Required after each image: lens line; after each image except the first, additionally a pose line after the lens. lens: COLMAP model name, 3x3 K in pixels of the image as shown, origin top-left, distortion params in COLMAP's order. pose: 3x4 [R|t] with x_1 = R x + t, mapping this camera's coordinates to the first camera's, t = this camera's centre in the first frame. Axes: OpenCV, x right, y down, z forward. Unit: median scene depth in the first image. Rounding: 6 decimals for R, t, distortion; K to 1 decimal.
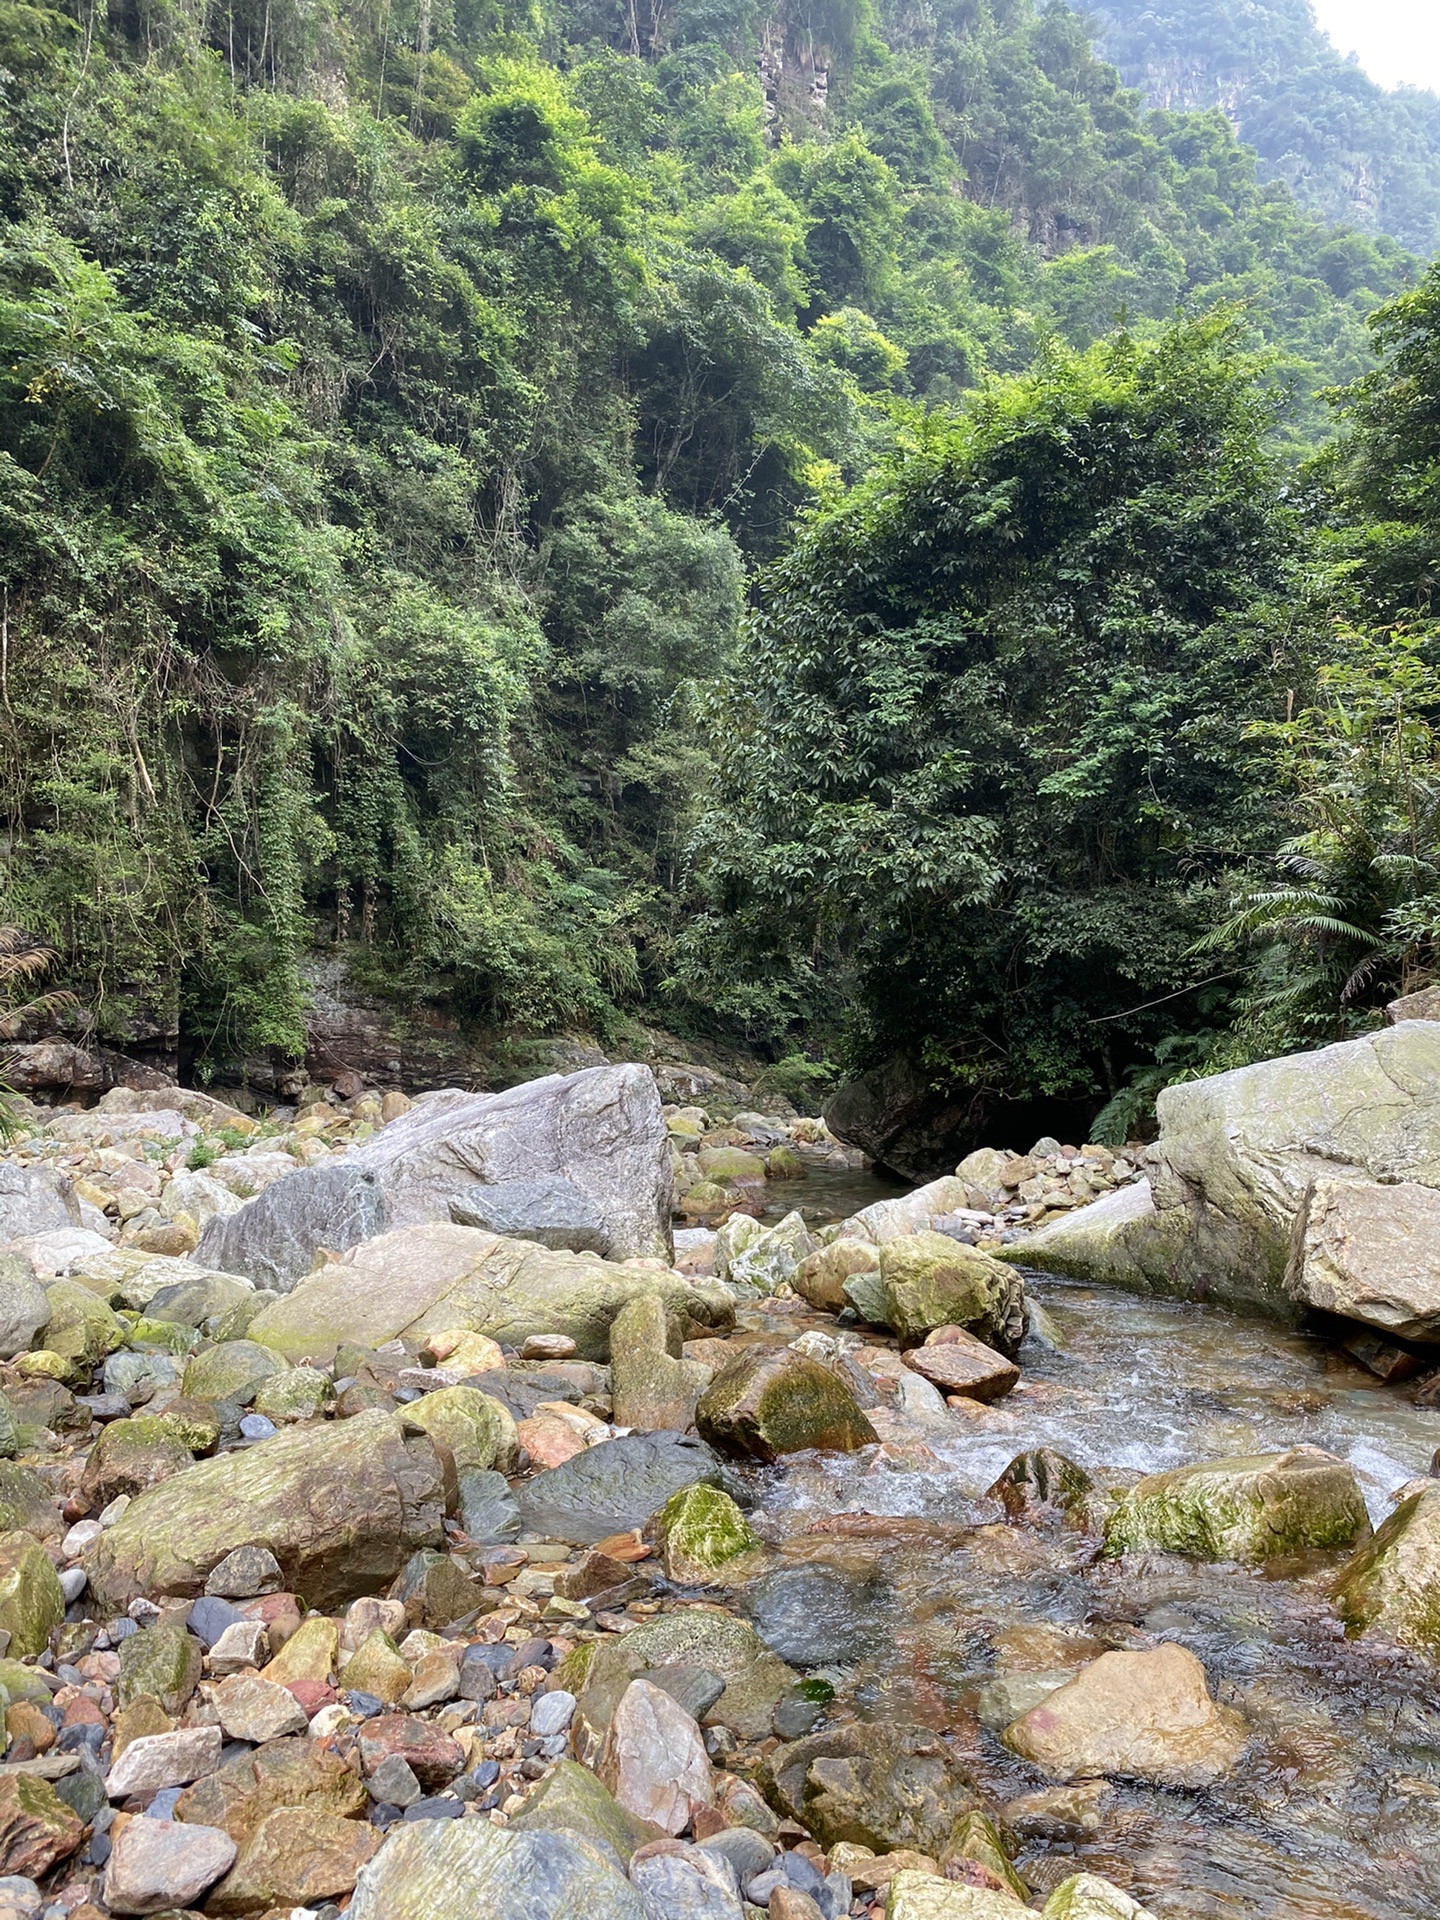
lens RADIAL K [[1449.0, 0, 713.1], [0, 1449.0, 938.4], [0, 0, 1]] dist [0.004422, 0.011946]
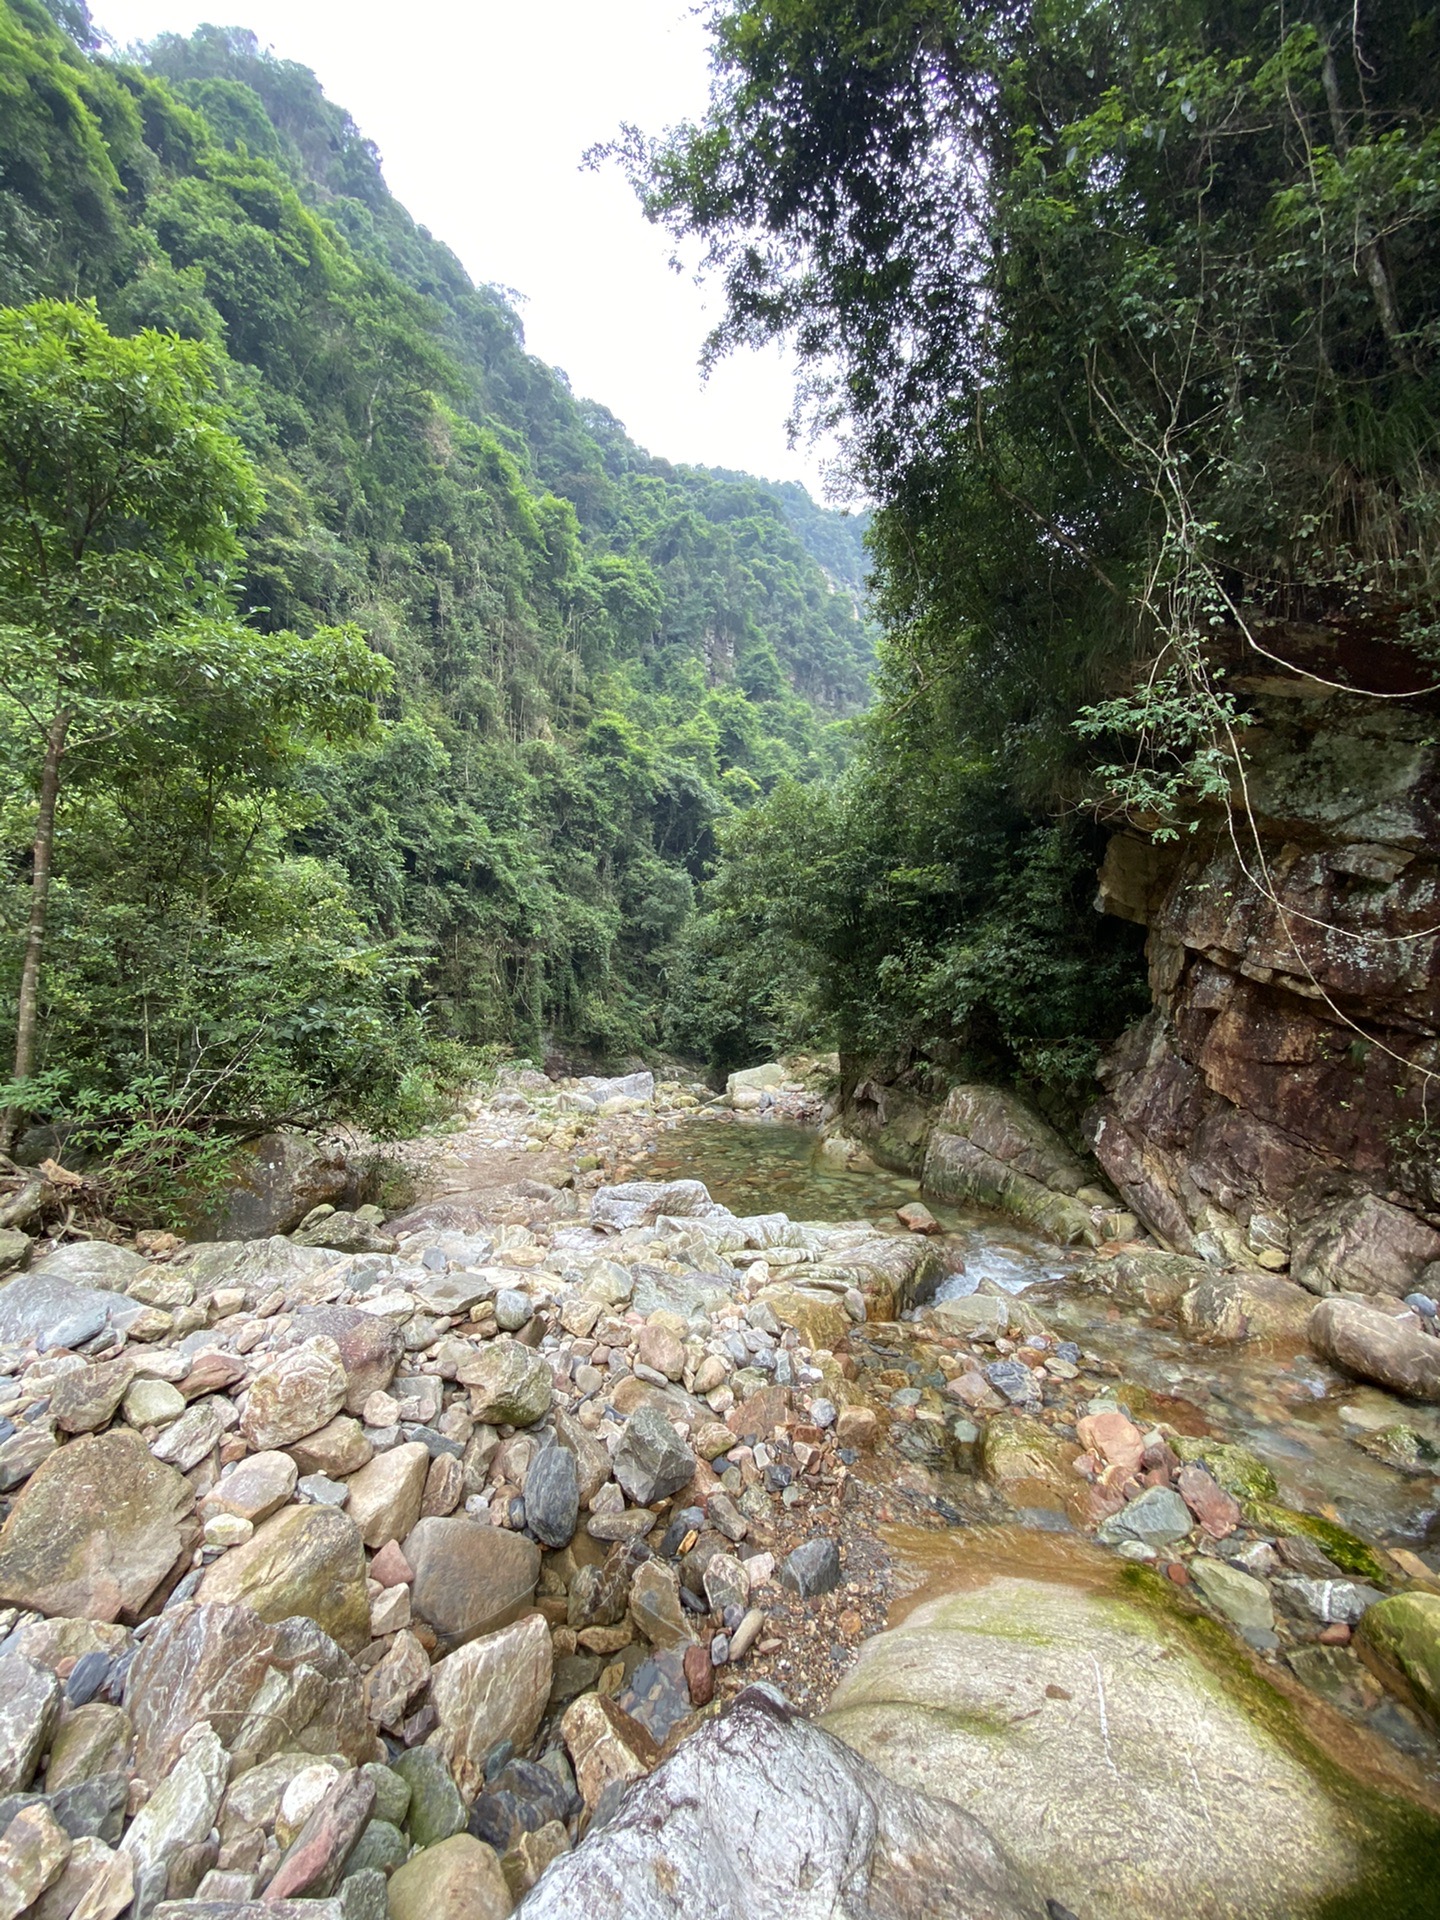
lens RADIAL K [[767.8, 0, 720.0], [0, 767.8, 960.0], [0, 0, 1]] dist [0.120335, 0.000003]
pose [[0.999600, -0.010422, 0.026310, 0.038203], [0.011543, 0.999016, -0.042831, -0.056245], [-0.025838, 0.043117, 0.998736, -0.527290]]
